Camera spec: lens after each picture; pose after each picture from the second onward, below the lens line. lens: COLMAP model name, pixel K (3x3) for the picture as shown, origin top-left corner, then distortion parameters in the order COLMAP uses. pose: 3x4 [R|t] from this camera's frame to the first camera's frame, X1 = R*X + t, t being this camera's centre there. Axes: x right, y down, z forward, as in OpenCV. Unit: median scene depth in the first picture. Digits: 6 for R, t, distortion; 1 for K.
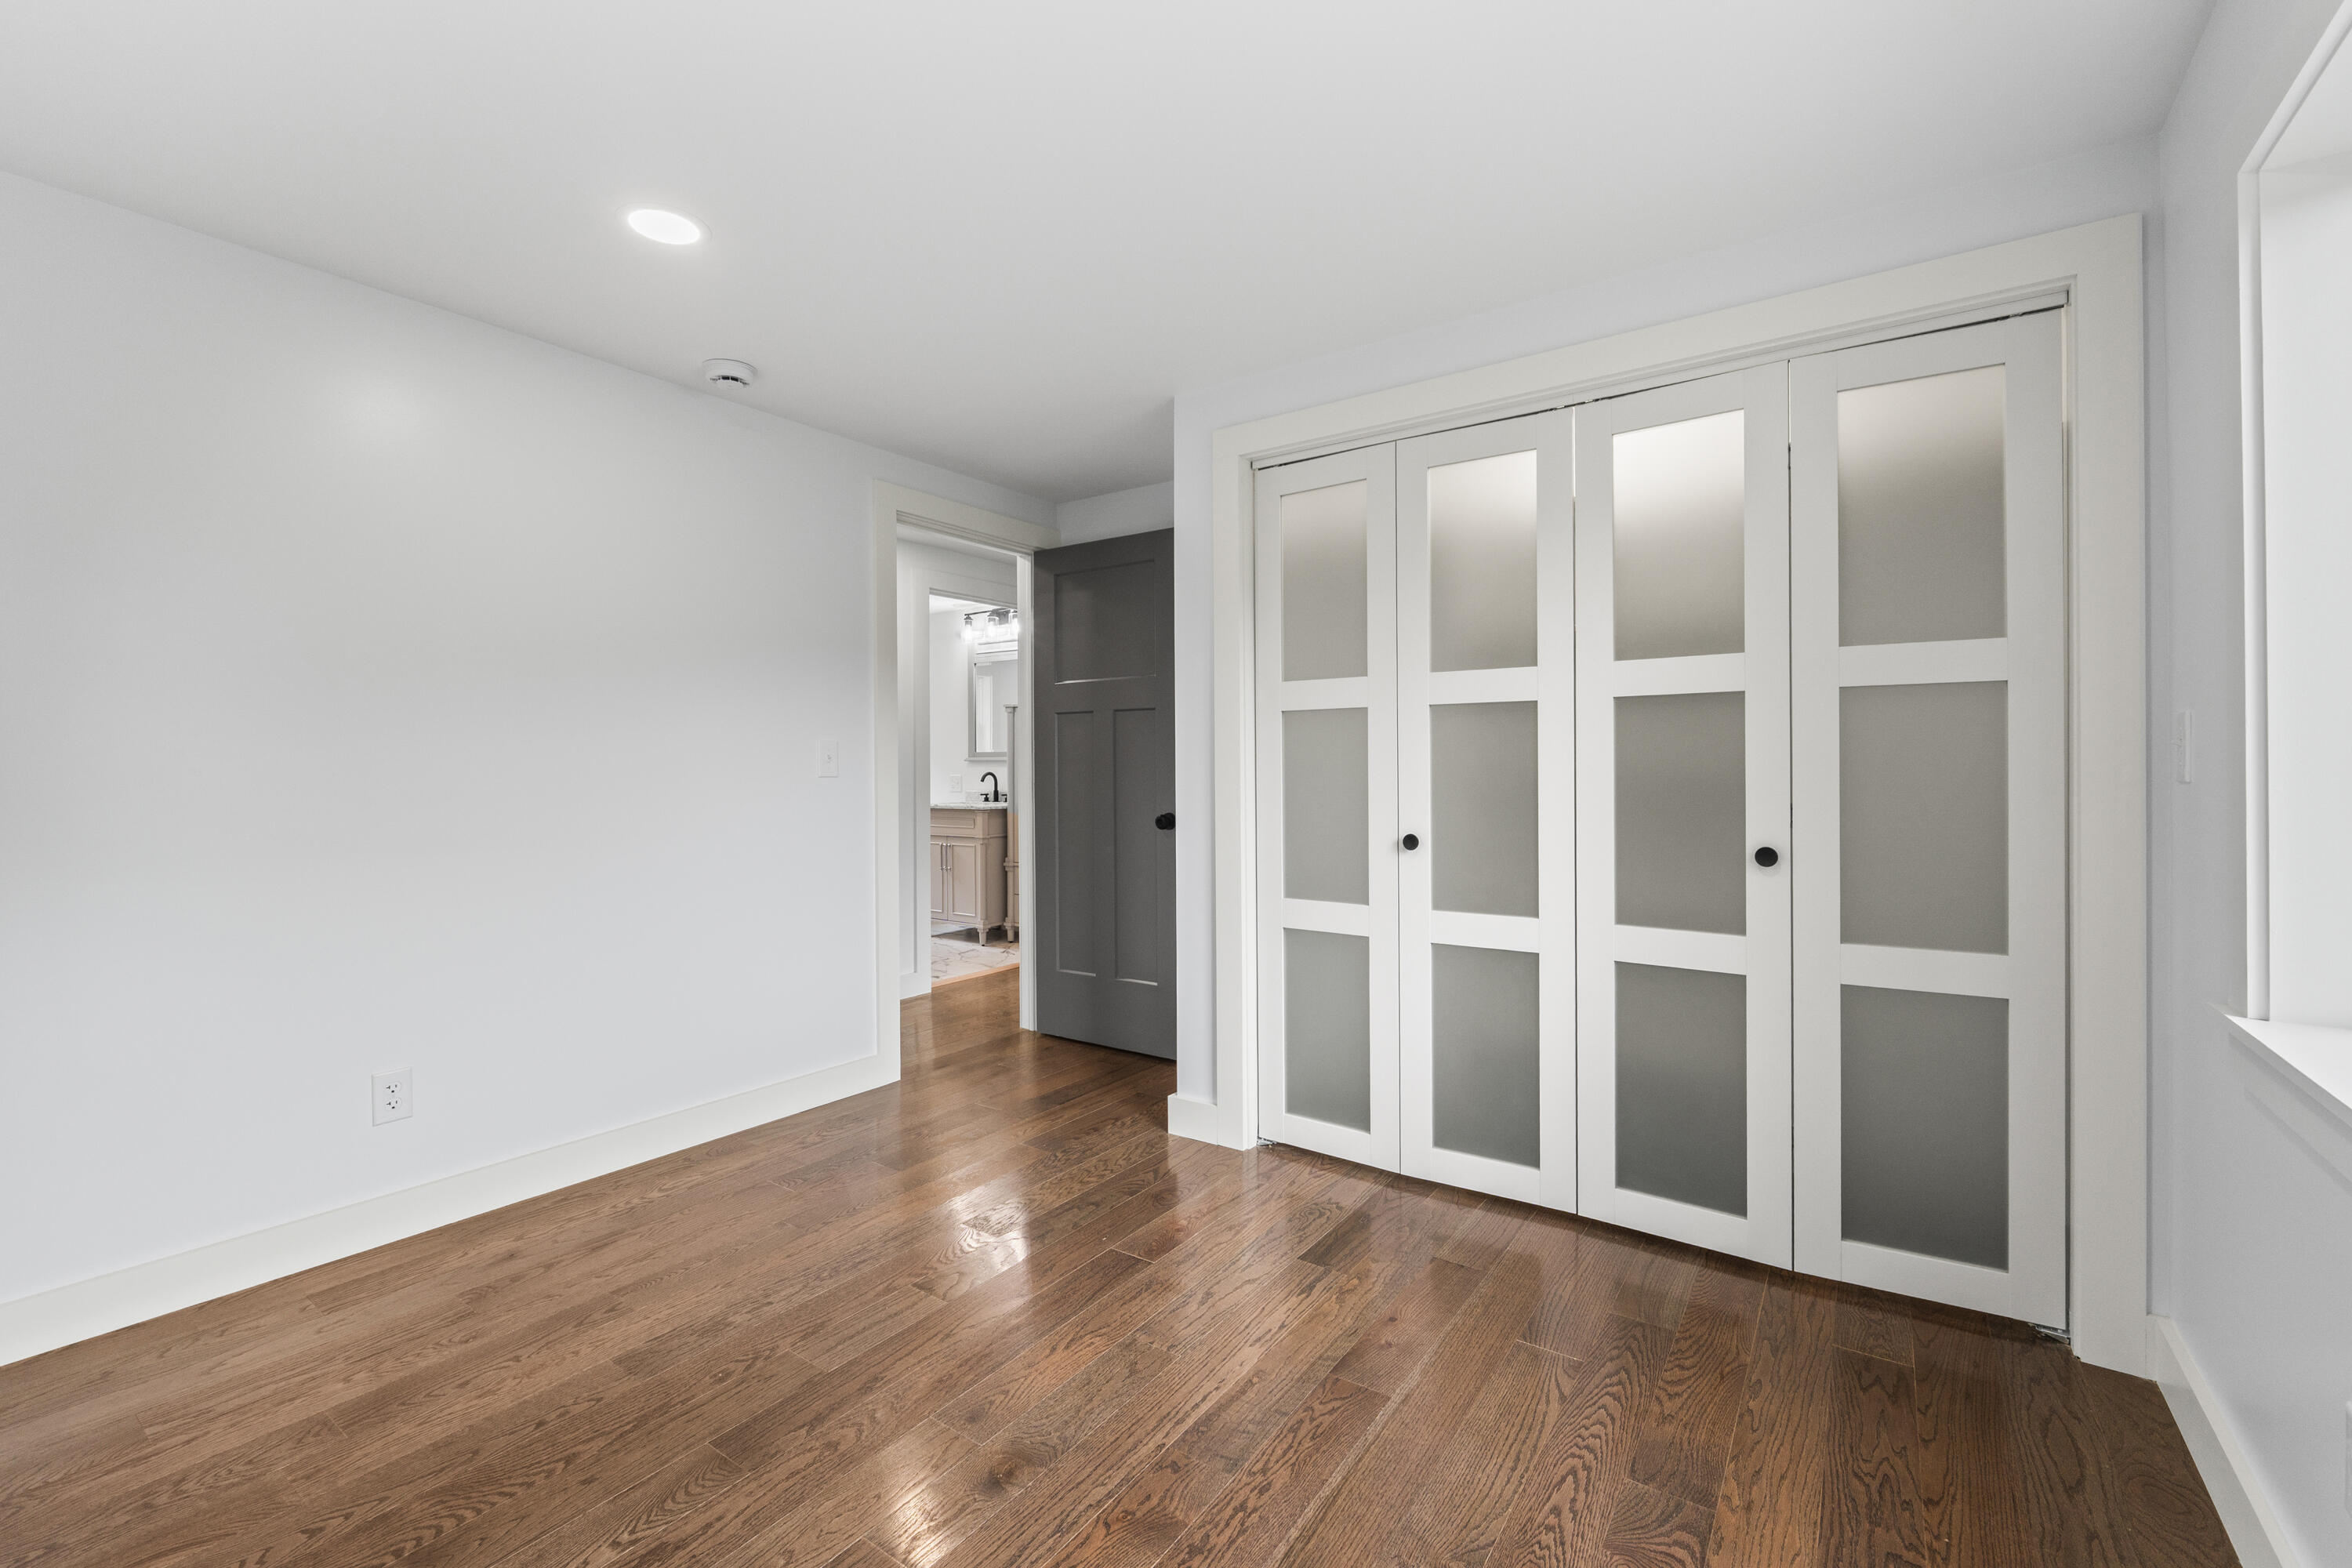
lens RADIAL K [[1008.7, 0, 1174.1], [0, 1008.7, 779.3], [0, 0, 1]] dist [-0.005445, -0.000547]
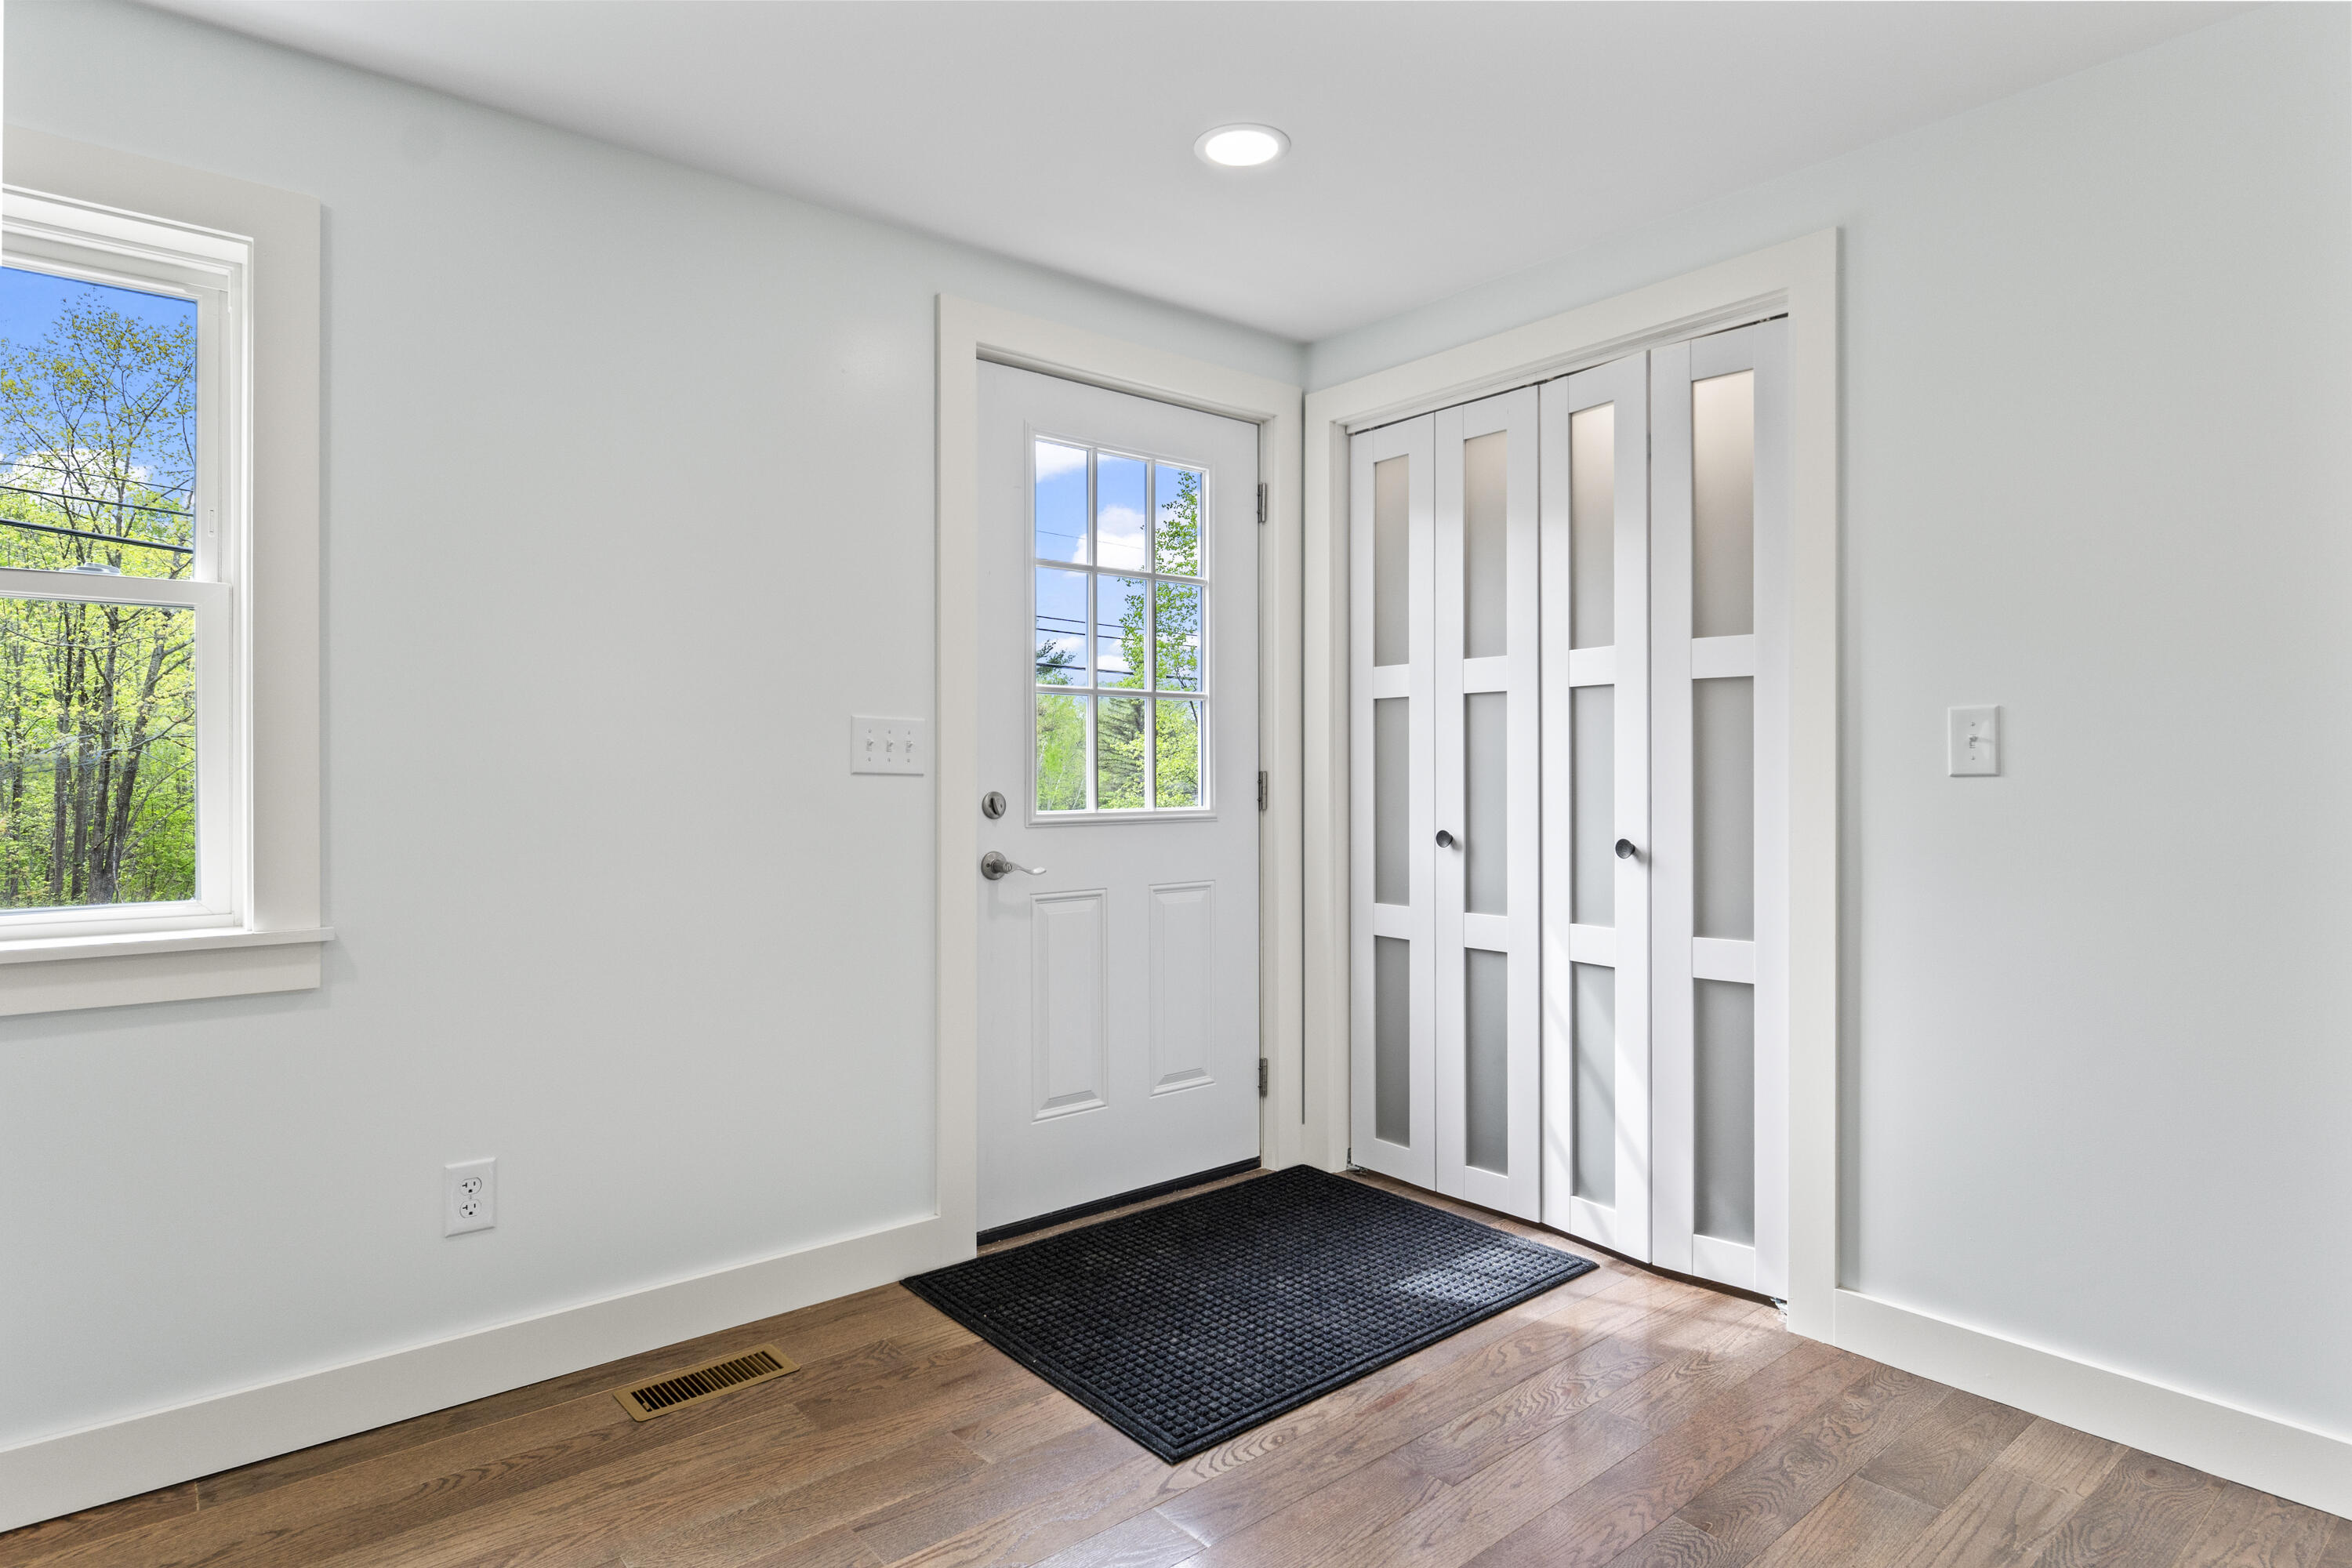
lens RADIAL K [[1258.3, 0, 1174.9], [0, 1258.3, 776.8], [0, 0, 1]] dist [-0.000089, -0.000219]
pose [[0.968830, -0.001973, -0.247718, 0.360586], [0.002565, 0.999995, 0.002066, 0.001506], [0.247712, -0.002637, 0.968830, -0.256175]]
